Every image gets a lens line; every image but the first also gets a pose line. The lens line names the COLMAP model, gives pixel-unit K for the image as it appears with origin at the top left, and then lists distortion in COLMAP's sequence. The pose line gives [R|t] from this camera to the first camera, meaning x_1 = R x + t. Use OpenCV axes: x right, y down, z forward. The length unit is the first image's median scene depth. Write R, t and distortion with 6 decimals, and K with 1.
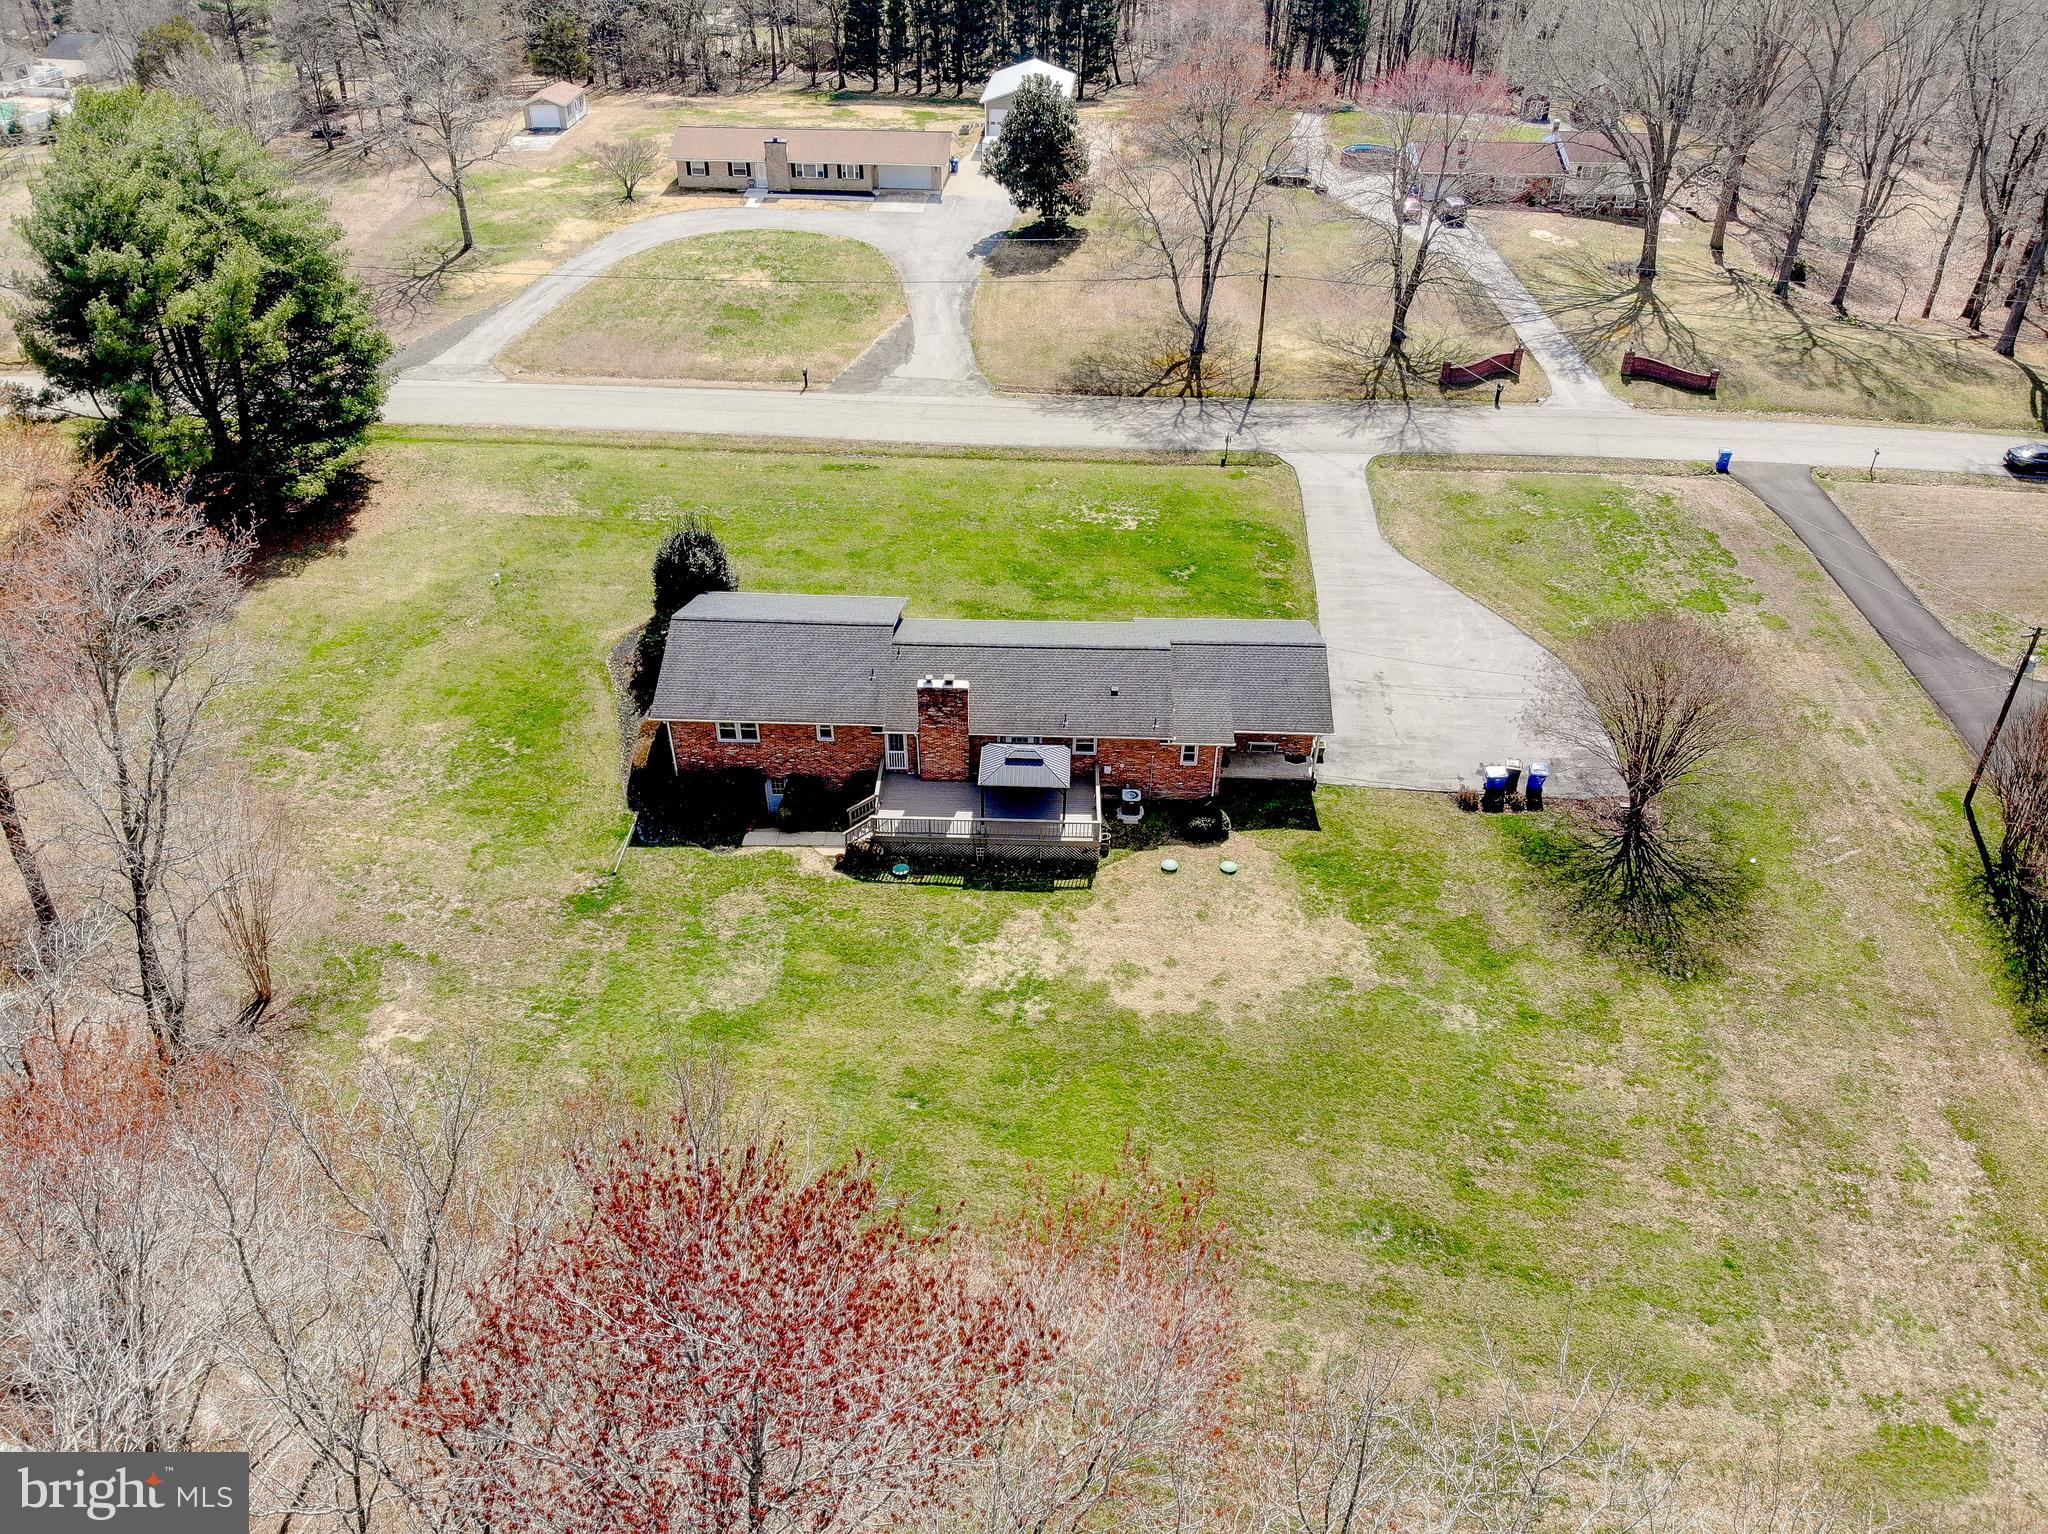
lens RADIAL K [[1488.3, 0, 1016.2], [0, 1488.3, 780.9], [0, 0, 1]] dist [0.143217, -0.329045]
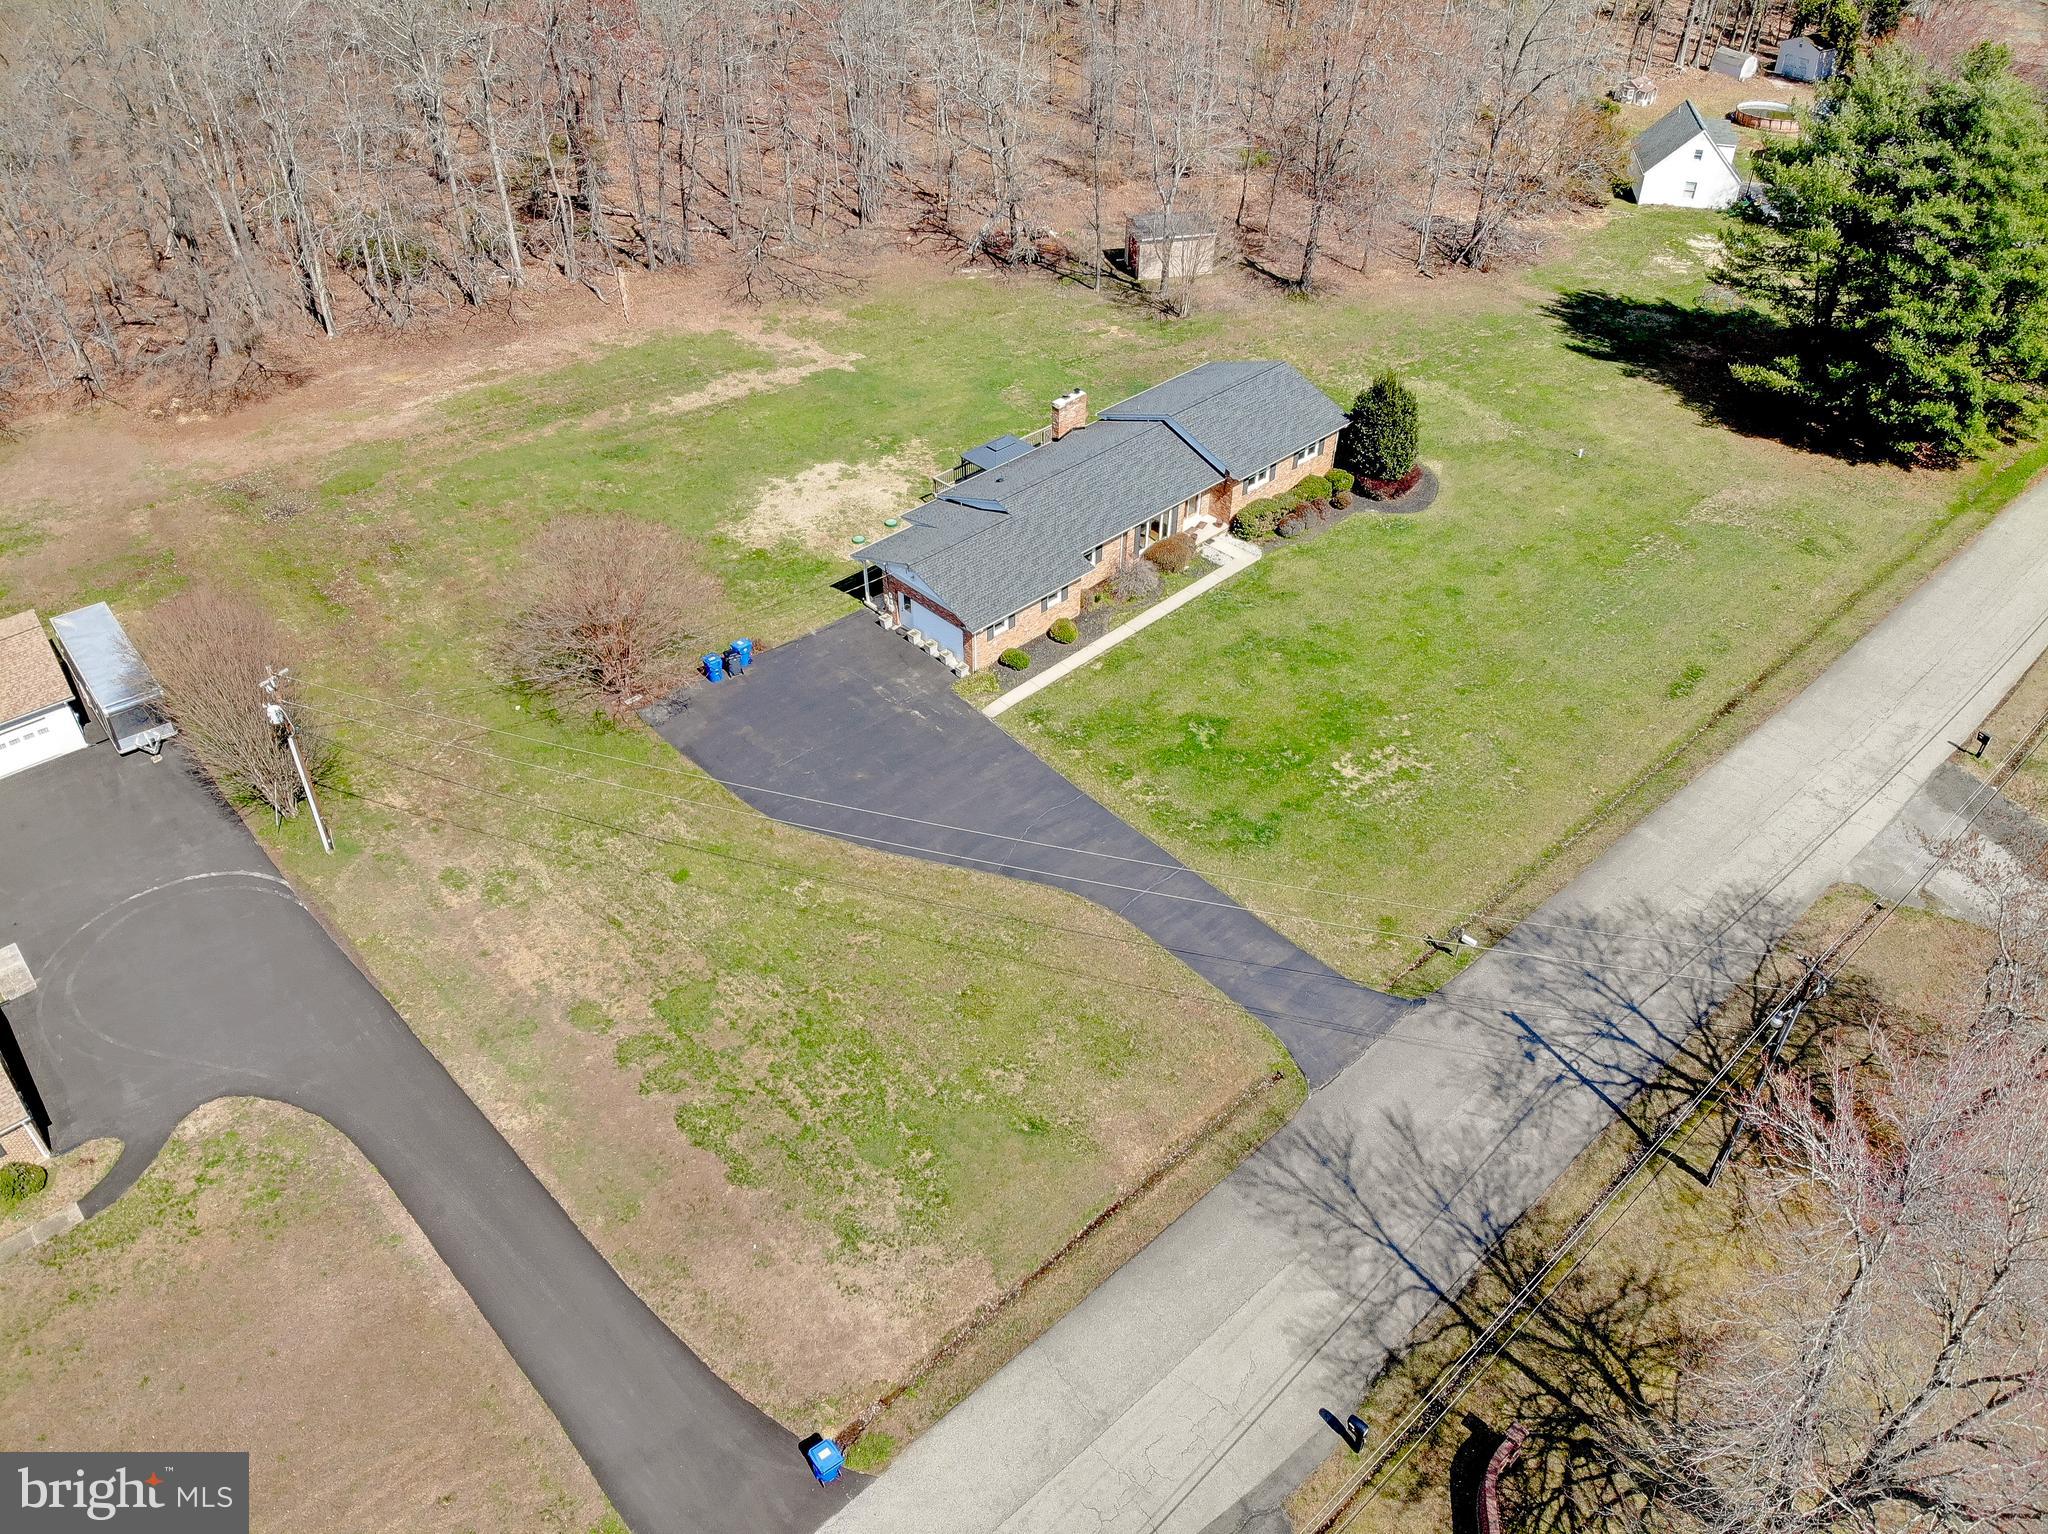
lens RADIAL K [[1498.8, 0, 1024.0], [0, 1498.8, 767.0], [0, 0, 1]] dist [0.108447, -0.219066]
pose [[-0.698008, 0.446769, -0.559627, 0.878202], [-0.430875, 0.362167, 0.826548, -1.040422], [0.571955, 0.818066, -0.060294, 1.317849]]
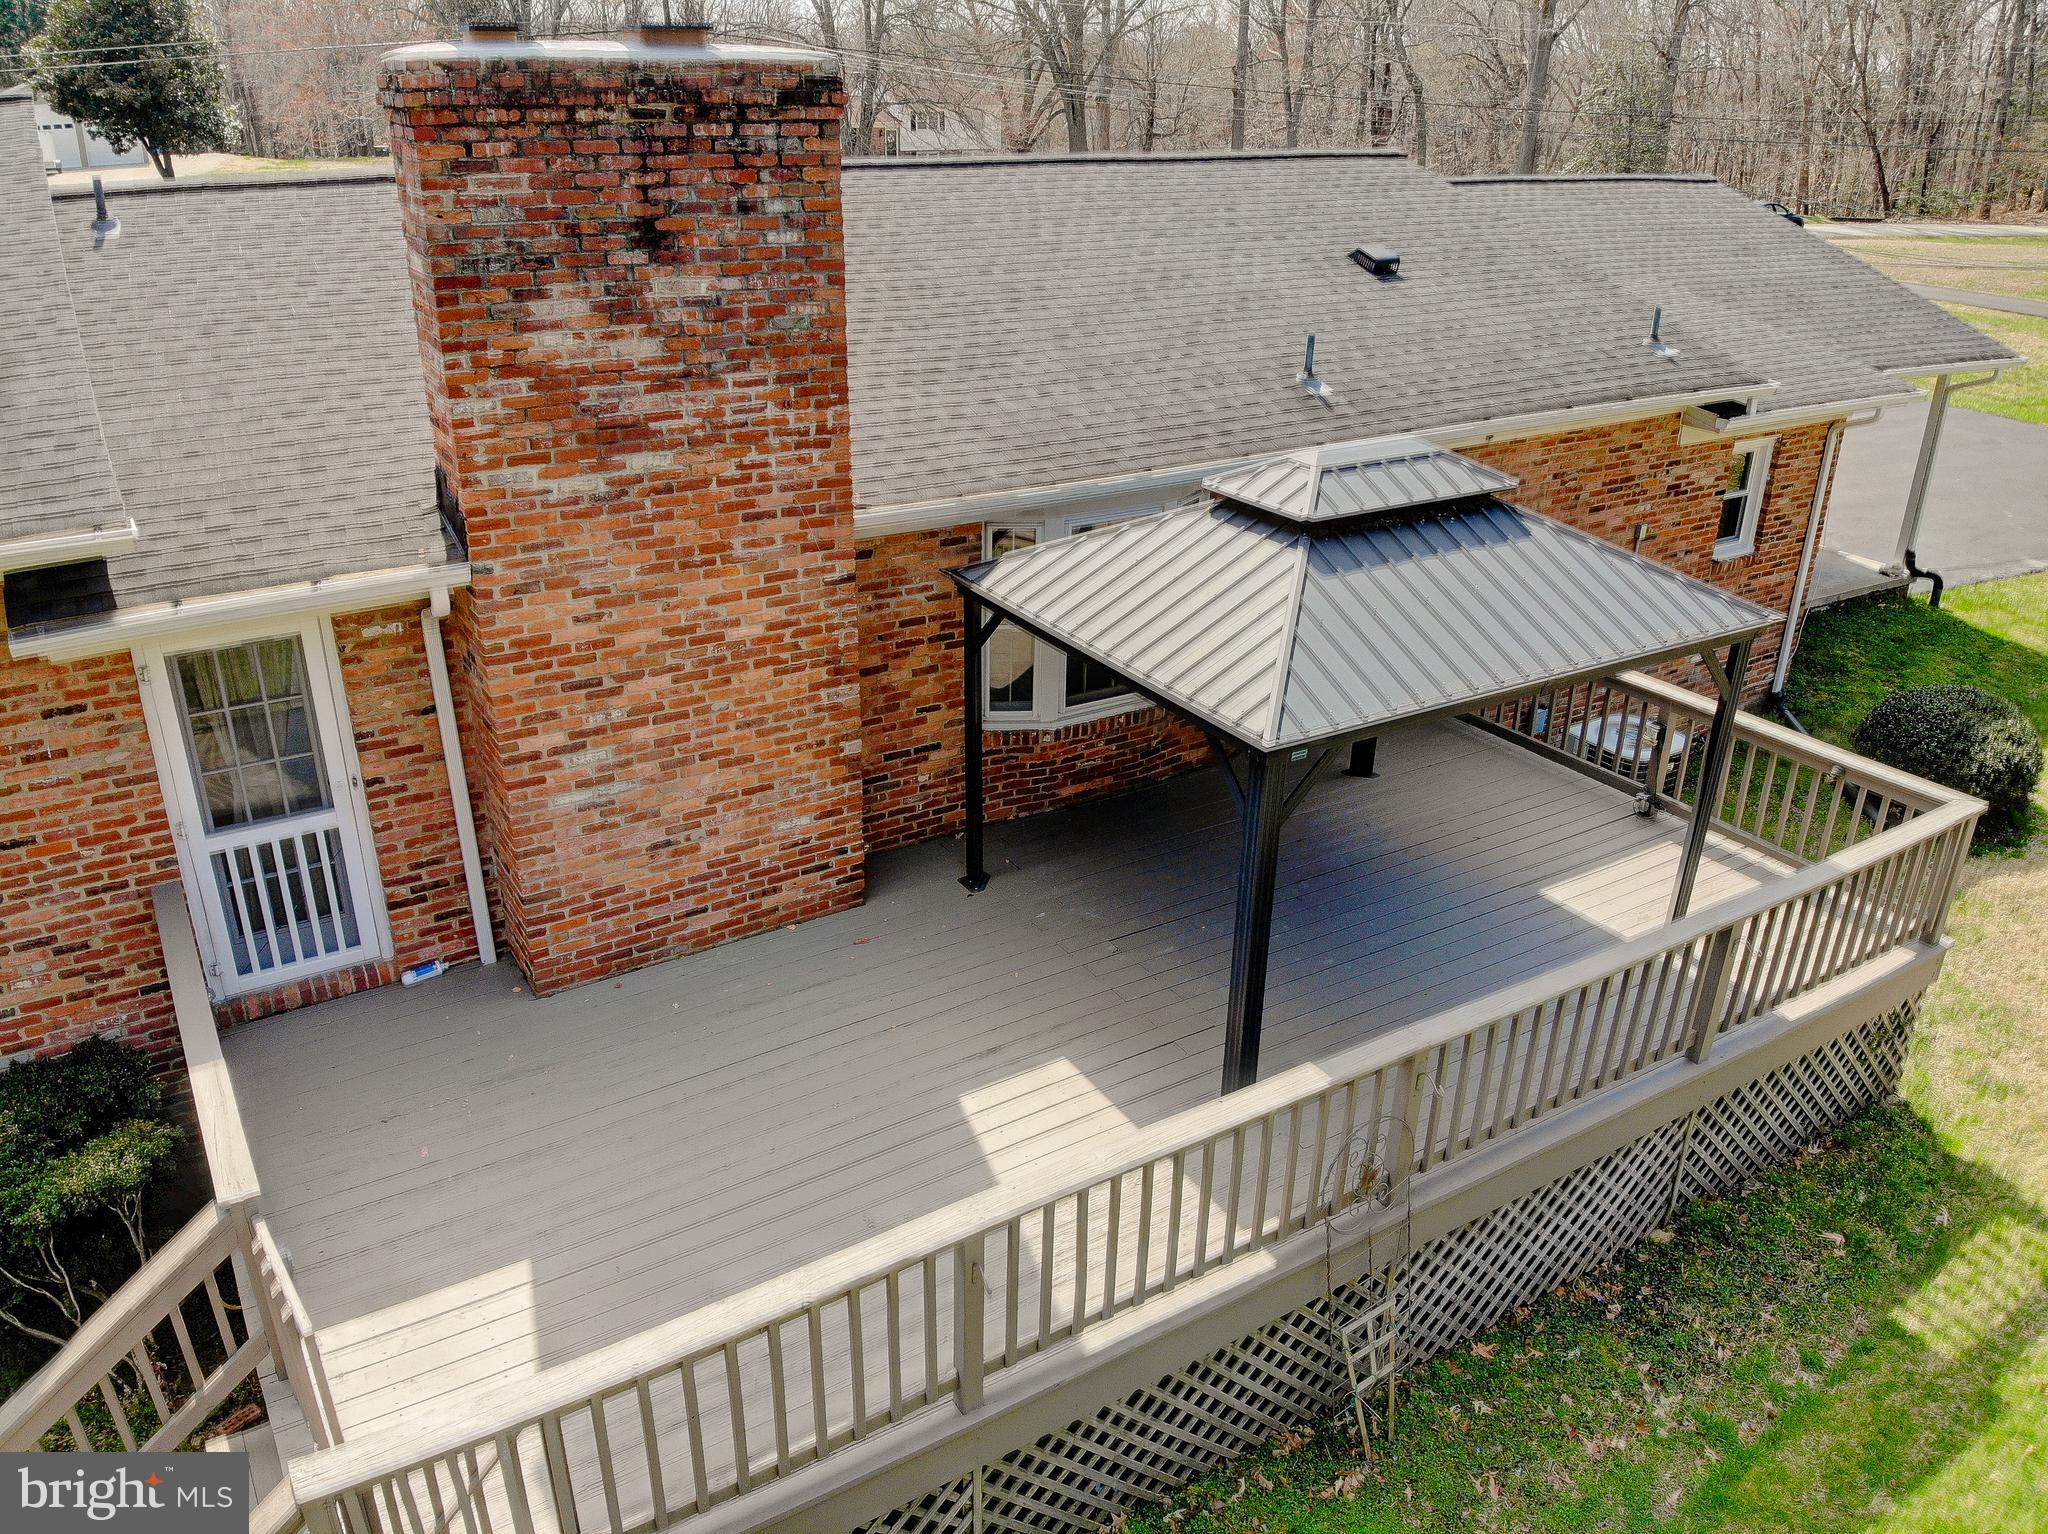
lens RADIAL K [[1508.9, 0, 1046.8], [0, 1508.9, 772.7], [0, 0, 1]] dist [0.154918, -0.398663]
pose [[0.826319, -0.225907, 0.515909, -0.094796], [0.324186, 0.939842, -0.107702, 0.010885], [-0.460543, 0.256247, 0.849846, 0.889341]]
